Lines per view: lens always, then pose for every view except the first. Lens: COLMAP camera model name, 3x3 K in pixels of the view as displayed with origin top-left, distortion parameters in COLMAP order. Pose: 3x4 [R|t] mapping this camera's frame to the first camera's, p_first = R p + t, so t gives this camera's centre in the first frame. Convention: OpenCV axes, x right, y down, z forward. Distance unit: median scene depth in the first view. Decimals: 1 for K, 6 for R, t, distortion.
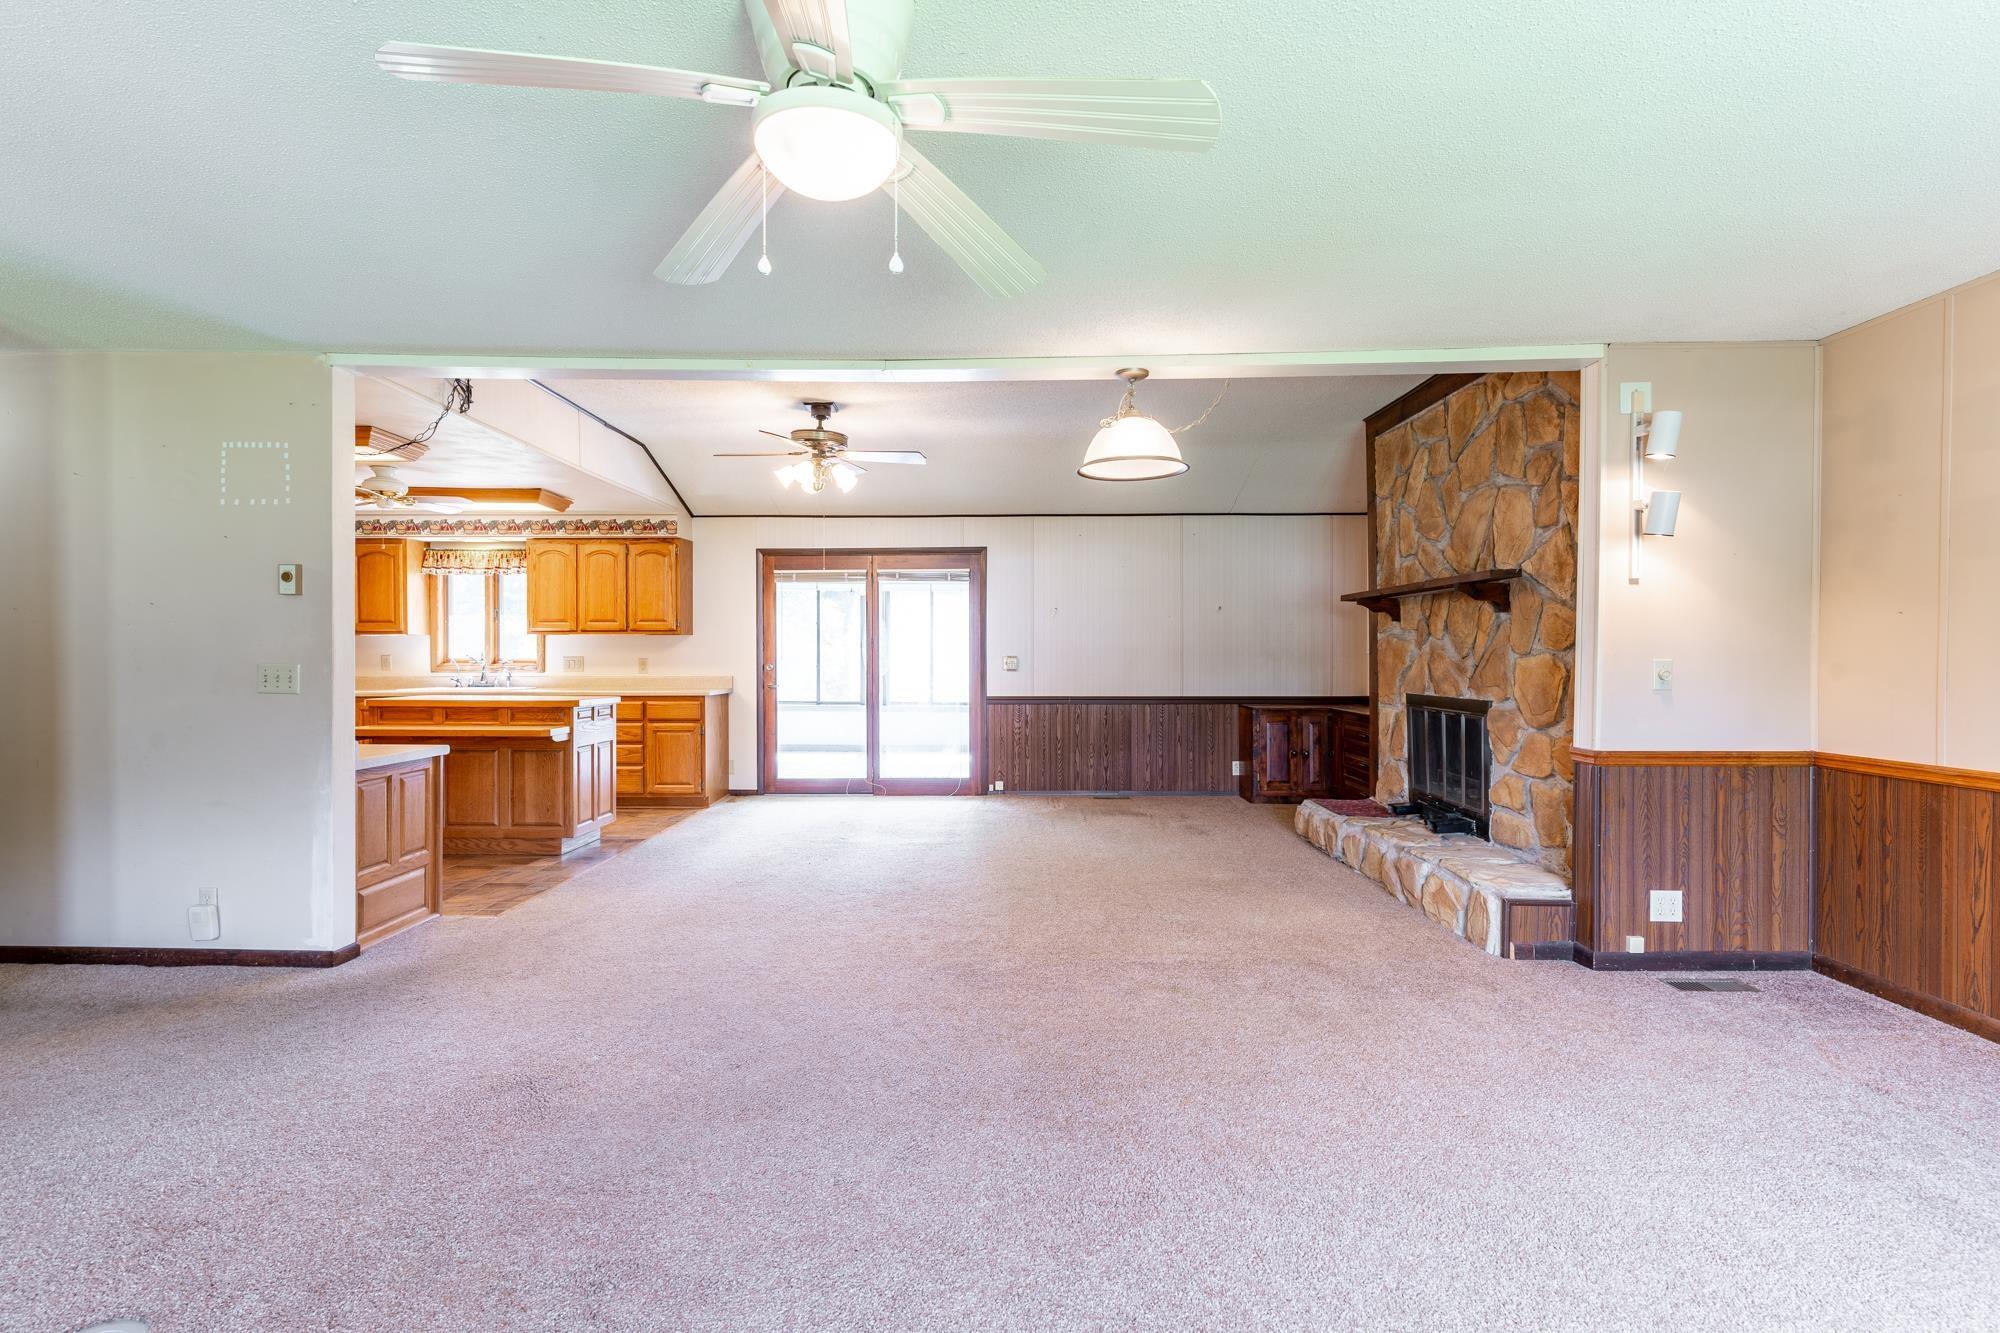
lens RADIAL K [[956.0, 0, 1001.6], [0, 956.0, 665.6], [0, 0, 1]] dist [0.001374, 0.000097]
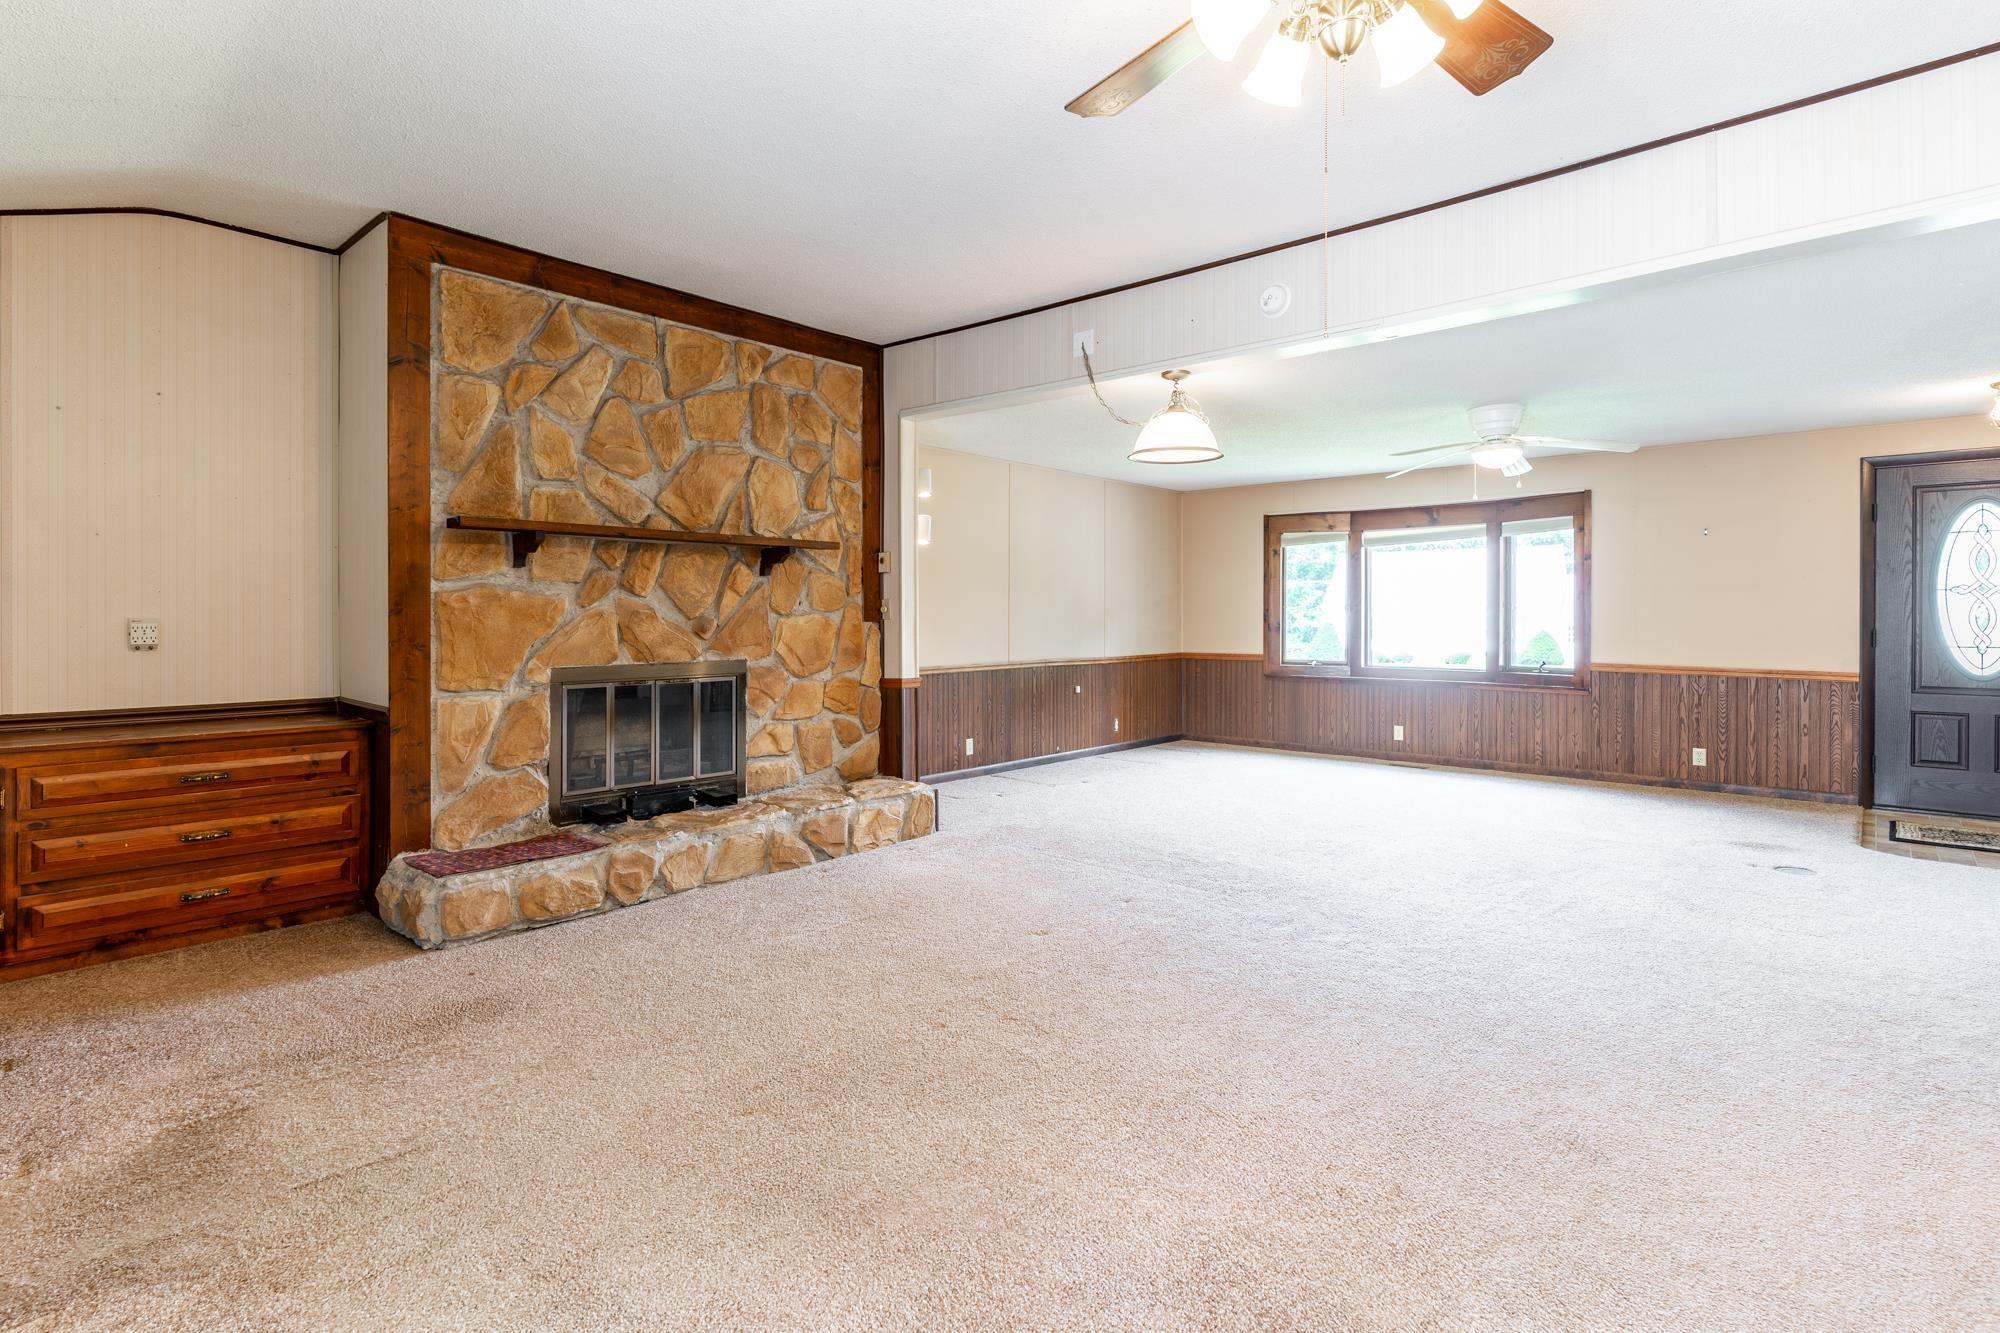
lens RADIAL K [[956.0, 0, 979.6], [0, 956.0, 622.0], [0, 0, 1]] dist [0.001374, 0.000097]
pose [[-0.735137, -0.003135, 0.677911, -0.386314], [0.010106, 0.999828, 0.015583, -0.017741], [-0.677843, 0.018307, -0.734978, 1.636670]]
